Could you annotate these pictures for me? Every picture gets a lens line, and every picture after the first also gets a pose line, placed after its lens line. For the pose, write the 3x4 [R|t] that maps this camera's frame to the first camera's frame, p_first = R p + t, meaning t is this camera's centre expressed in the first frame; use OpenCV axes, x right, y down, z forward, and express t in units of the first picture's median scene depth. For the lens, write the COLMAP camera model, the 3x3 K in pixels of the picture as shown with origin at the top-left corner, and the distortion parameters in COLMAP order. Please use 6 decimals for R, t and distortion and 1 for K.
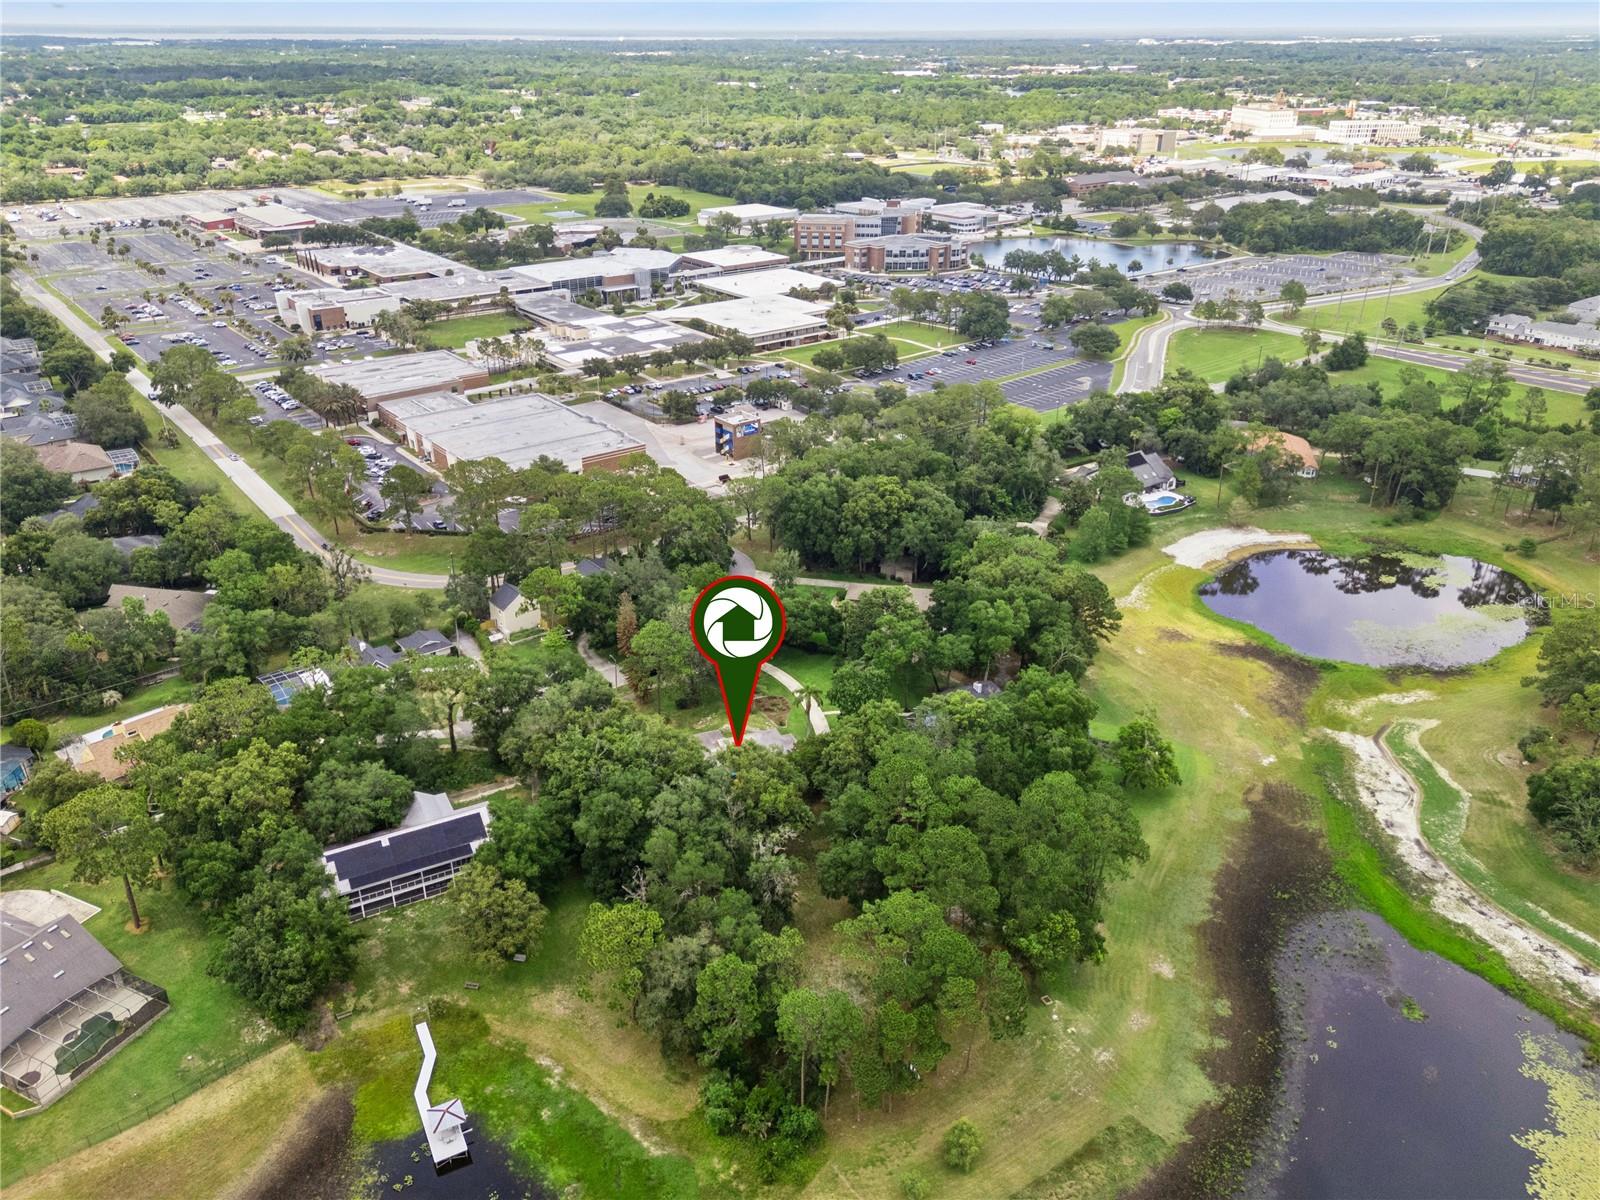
lens RADIAL K [[1180.3, 0, 801.8], [0, 1180.3, 604.6], [0, 0, 1]] dist [0.057849, -0.046060]
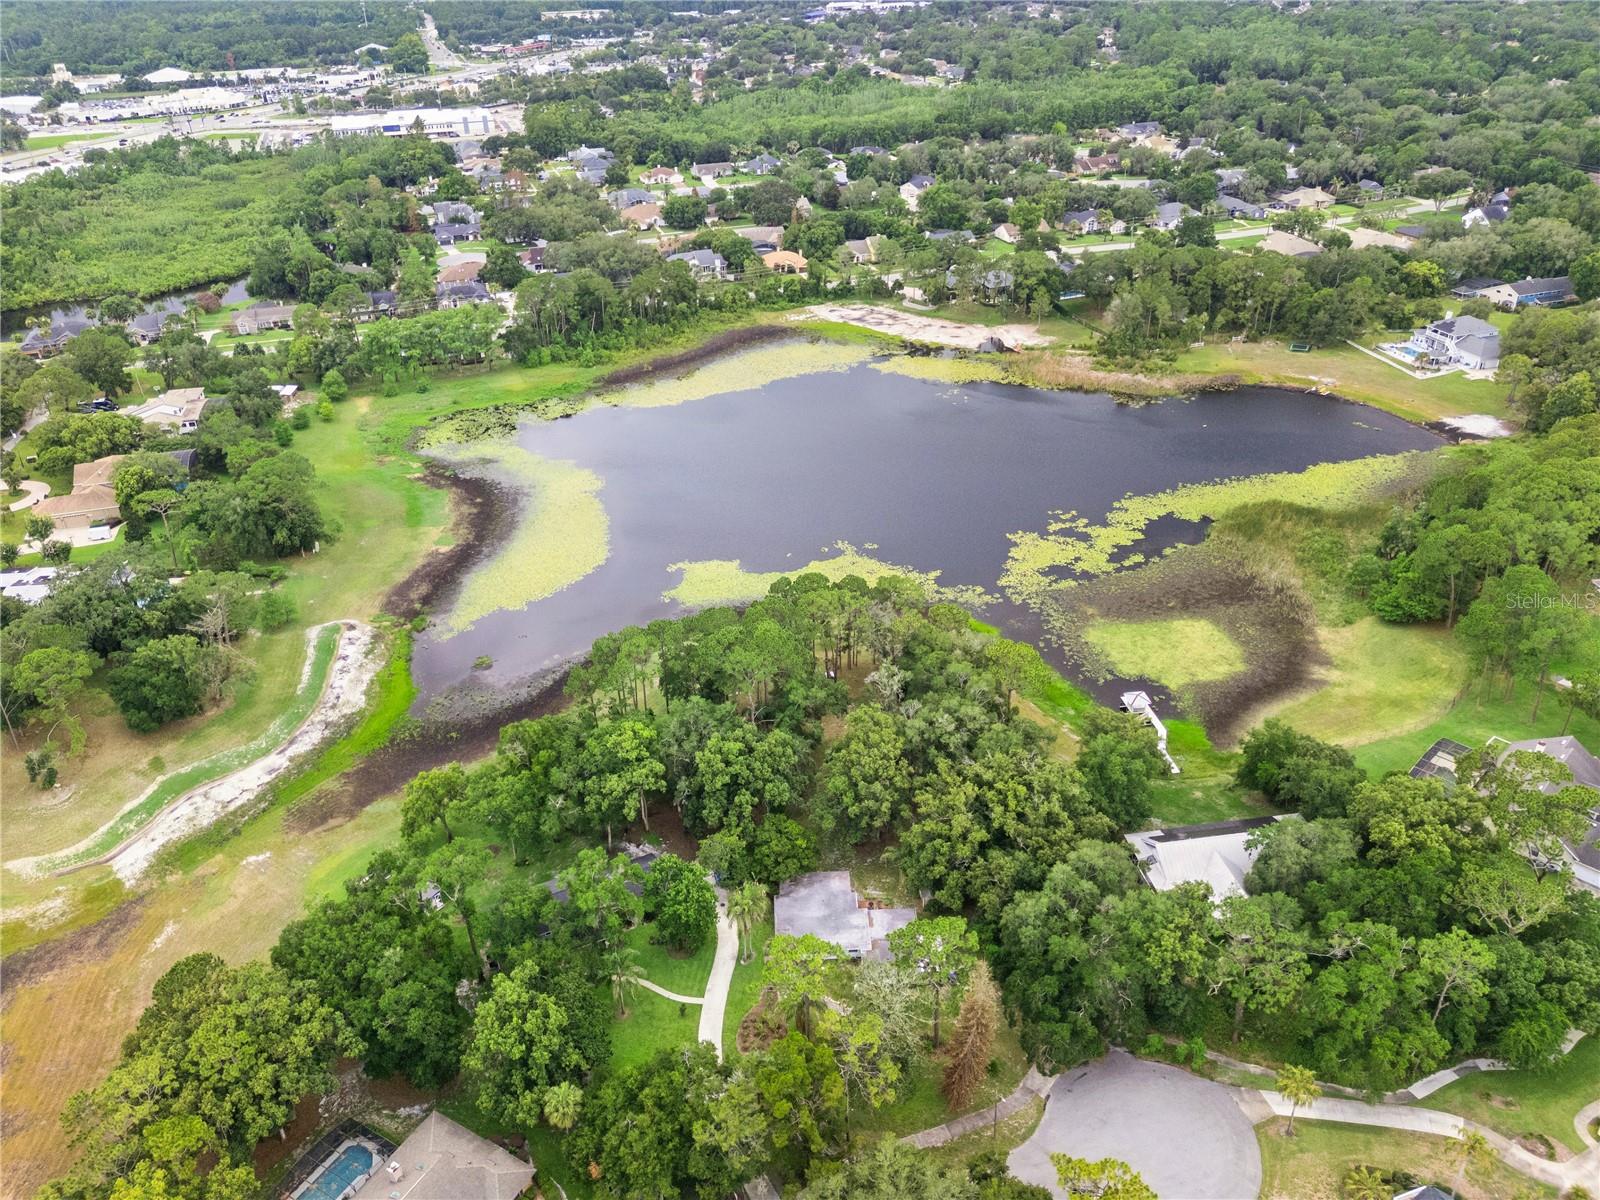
lens RADIAL K [[1180.3, 0, 795.4], [0, 1180.3, 596.0], [0, 0, 1]] dist [0.057849, -0.046060]
pose [[-0.940502, -0.147265, 0.306216, -0.277808], [0.172023, 0.570809, 0.802861, -0.781306], [-0.293024, 0.807769, -0.511514, 1.503583]]
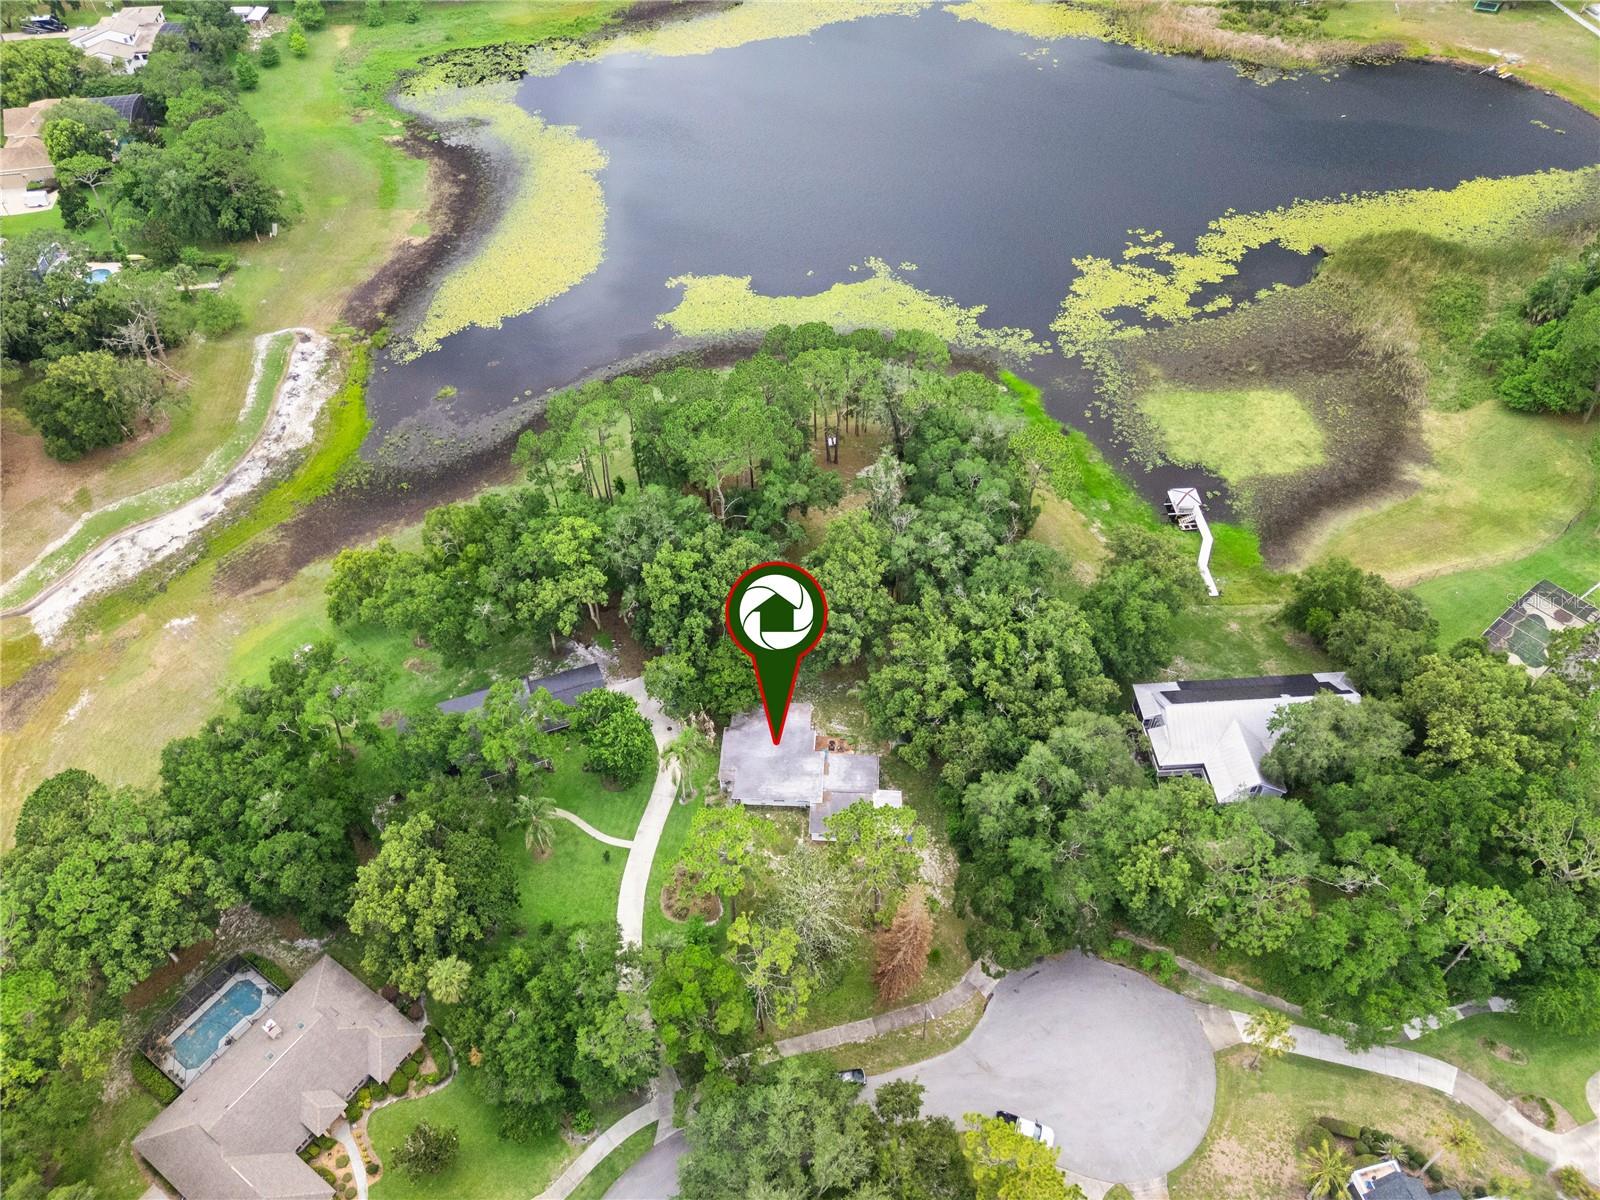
lens RADIAL K [[1180.3, 0, 794.8], [0, 1180.3, 602.5], [0, 0, 1]] dist [0.057849, -0.046060]
pose [[-0.906549, -0.297941, 0.298998, -0.278596], [0.201607, 0.316707, 0.926850, -0.682608], [-0.370842, 0.900515, -0.227043, 1.301129]]
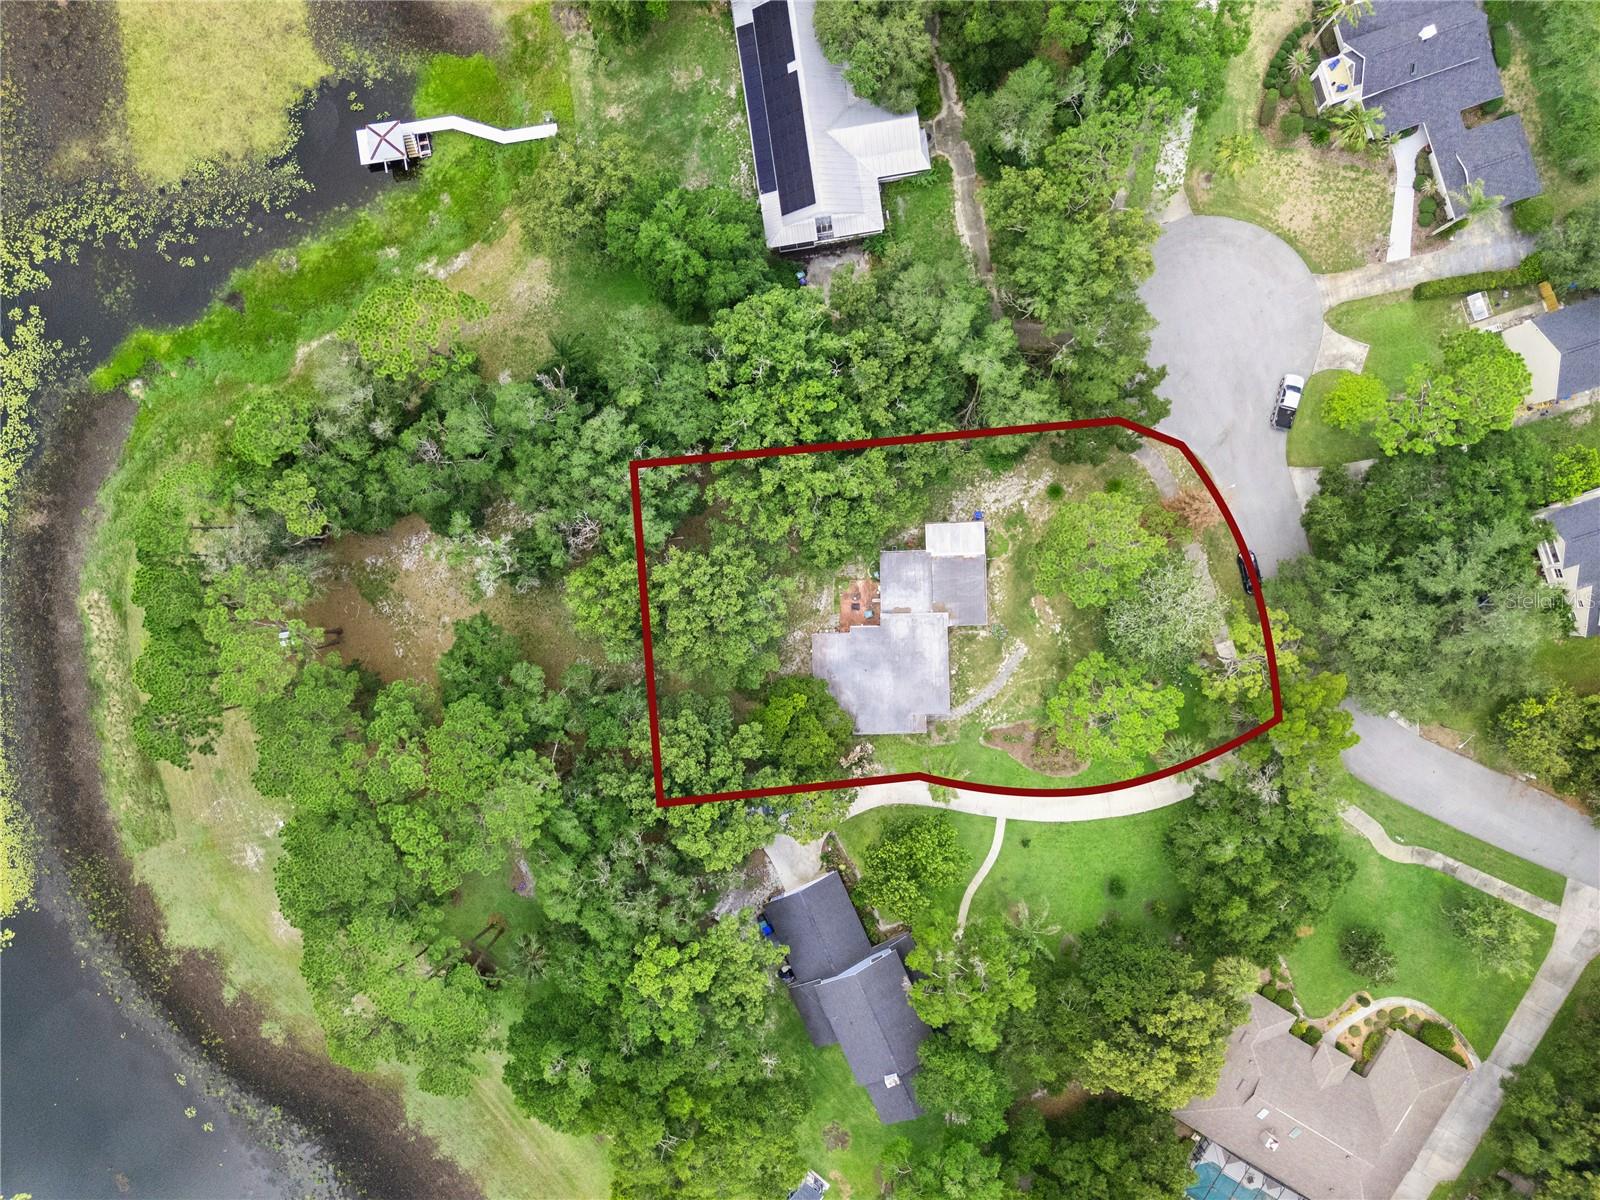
lens RADIAL K [[1180.3, 0, 815.5], [0, 1180.3, 597.9], [0, 0, 1]] dist [0.057849, -0.046060]
pose [[-0.345766, 0.937849, 0.029763, -0.090012], [-0.367919, -0.164687, 0.915158, -0.506345], [0.863181, 0.305480, 0.401996, 0.857834]]
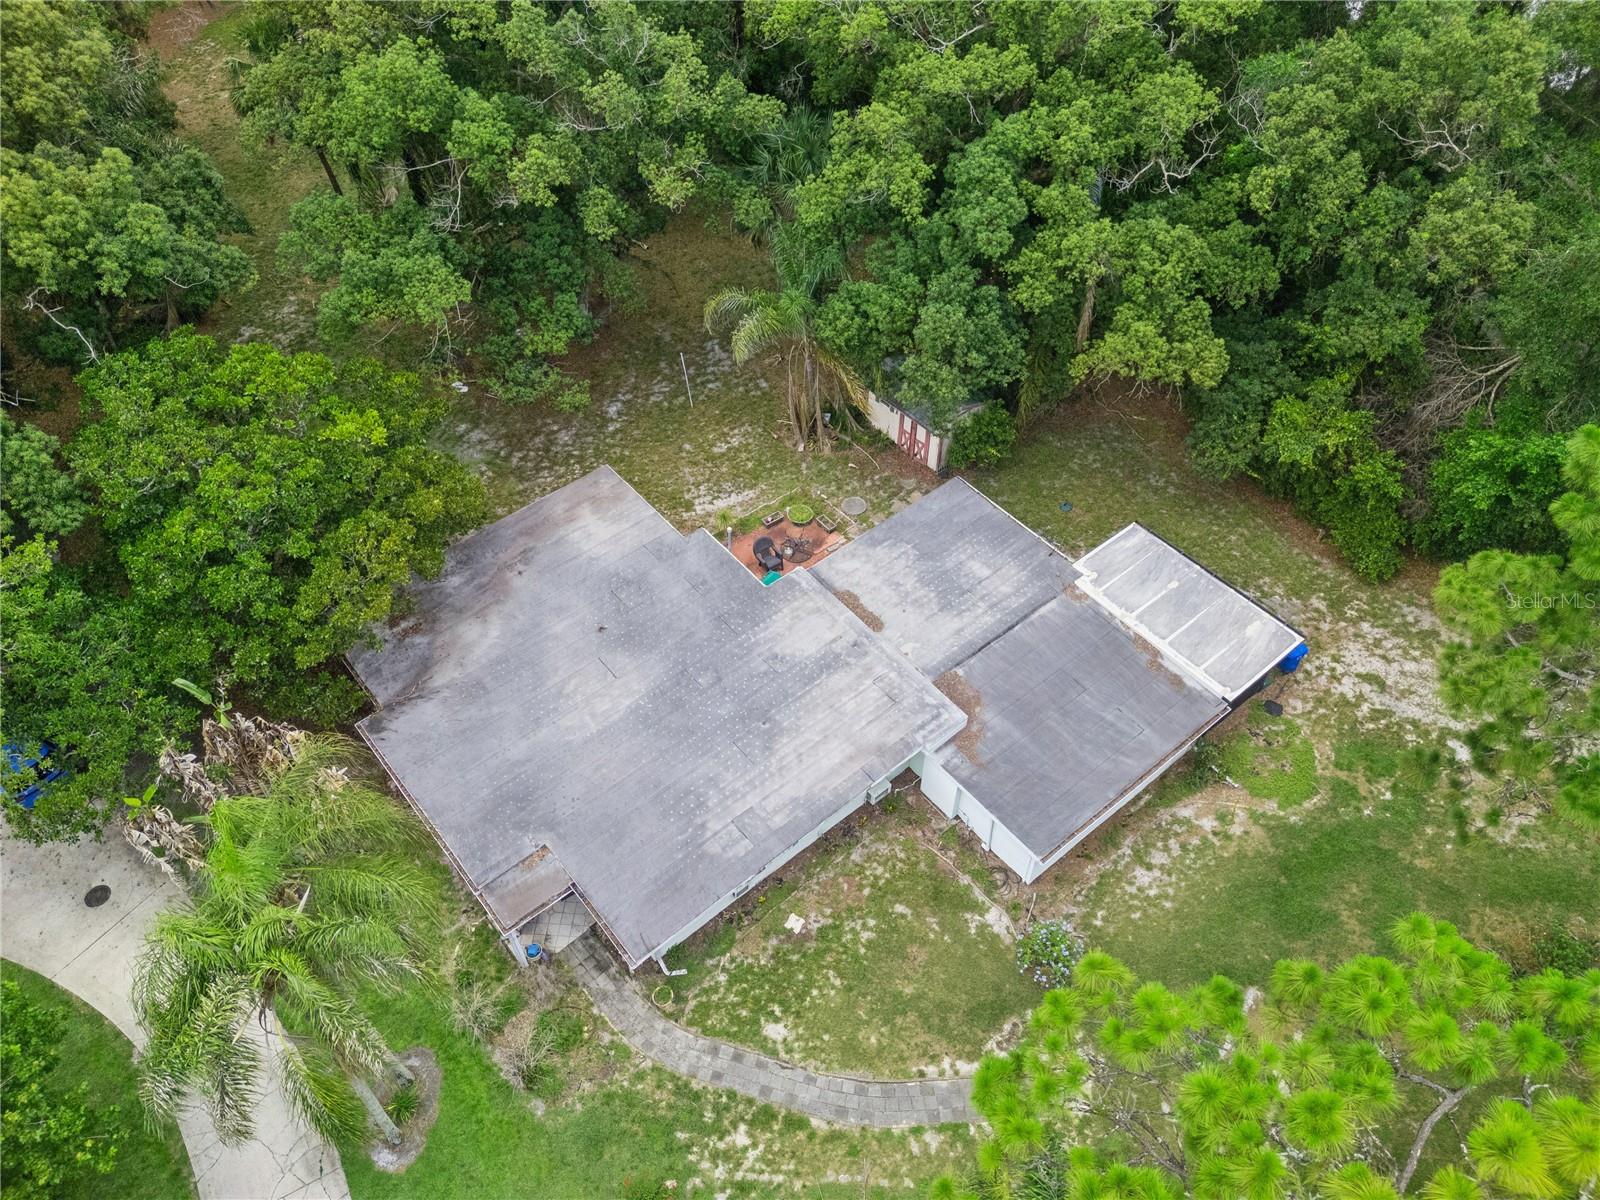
lens RADIAL K [[1180.3, 0, 805.6], [0, 1180.3, 596.6], [0, 0, 1]] dist [0.057849, -0.046060]
pose [[-0.951457, 0.238218, -0.194891, -0.031120], [-0.127179, 0.272330, 0.953762, -0.041711], [0.280278, 0.932249, -0.228814, 1.248881]]
